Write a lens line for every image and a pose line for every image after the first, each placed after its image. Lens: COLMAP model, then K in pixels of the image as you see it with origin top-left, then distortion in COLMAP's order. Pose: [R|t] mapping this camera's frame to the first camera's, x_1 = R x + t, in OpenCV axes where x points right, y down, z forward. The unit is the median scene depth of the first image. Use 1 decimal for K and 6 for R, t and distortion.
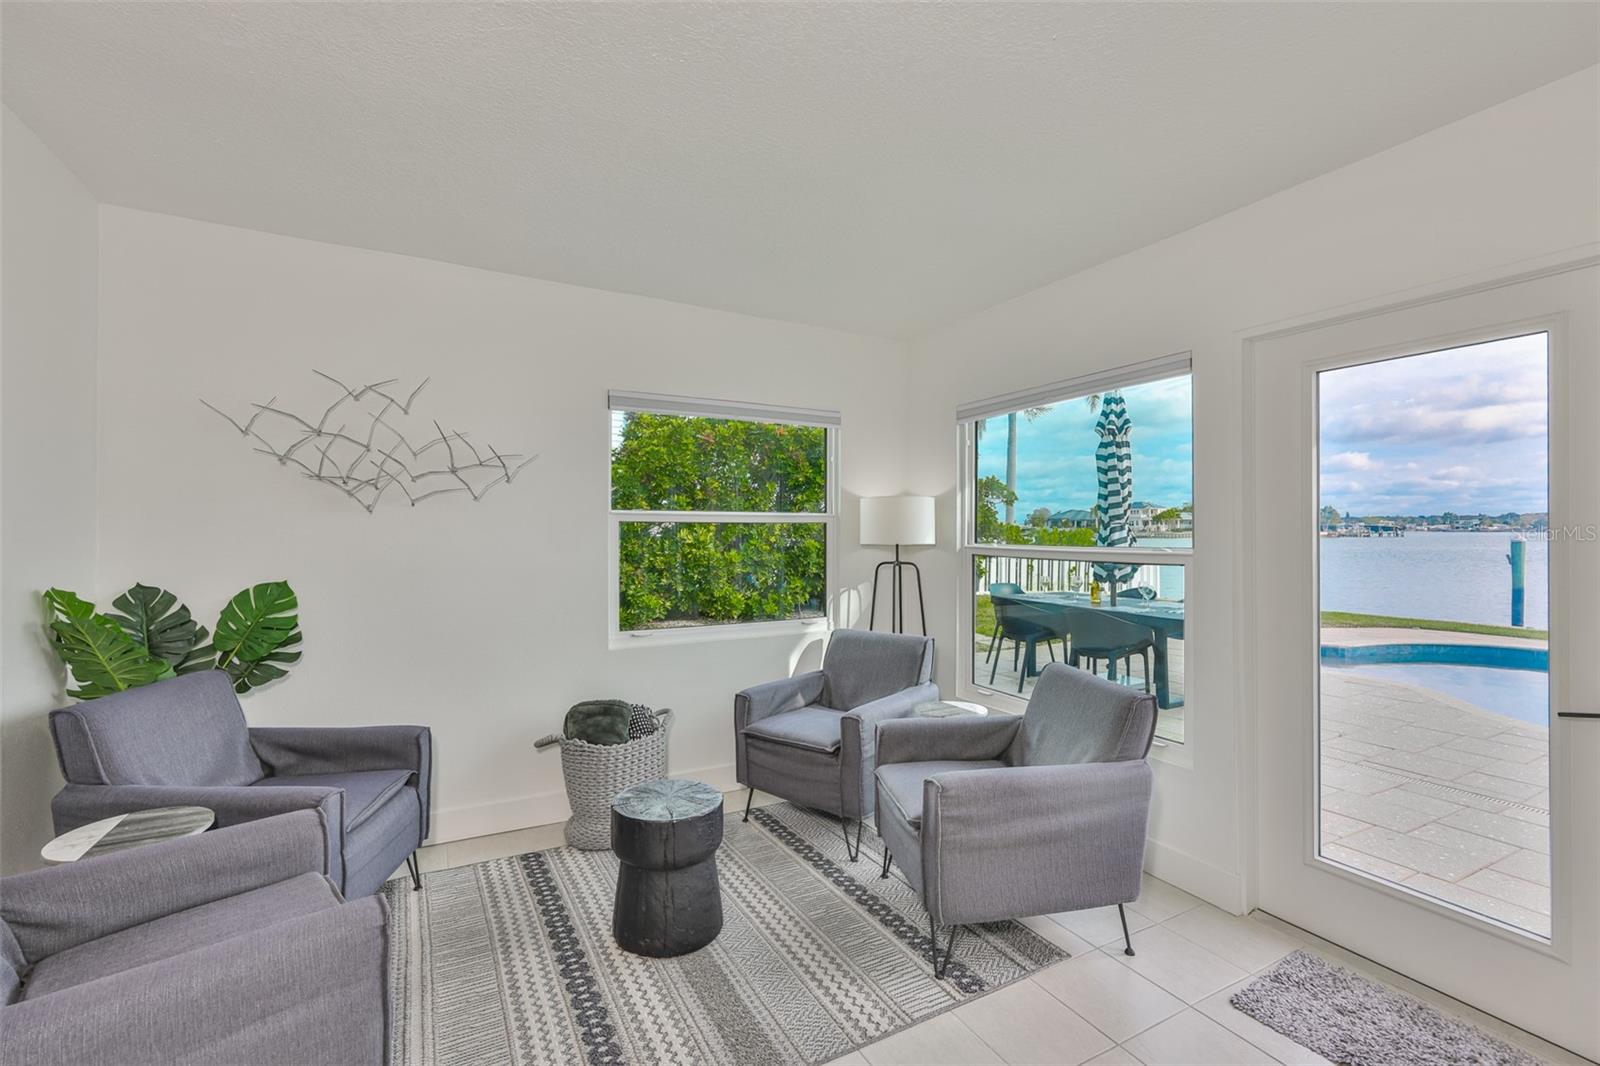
lens RADIAL K [[685.2, 0, 776.3], [0, 685.2, 527.9], [0, 0, 1]] dist [0.000555, 0.000751]
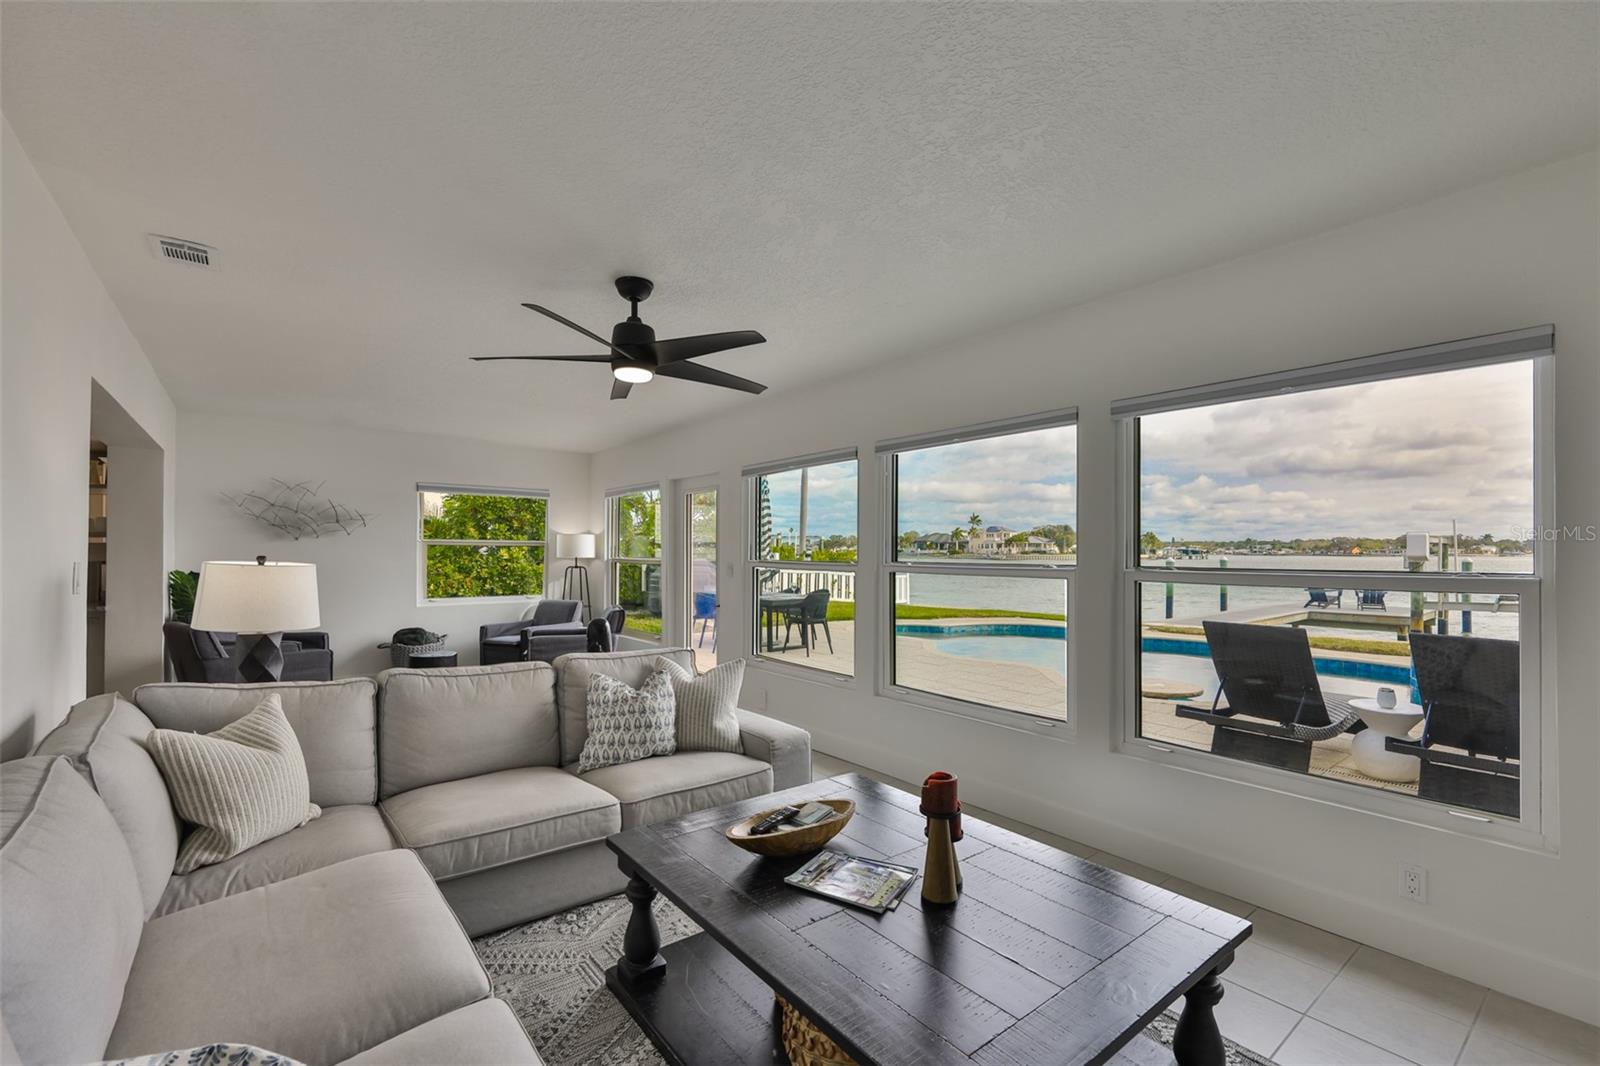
lens RADIAL K [[685.2, 0, 777.4], [0, 685.2, 558.3], [0, 0, 1]] dist [0.000555, 0.000751]
pose [[0.985621, 0.004825, 0.168904, 0.176697], [-0.007335, 0.999872, 0.014241, -0.002734], [-0.168813, -0.015275, 0.985530, -0.455298]]
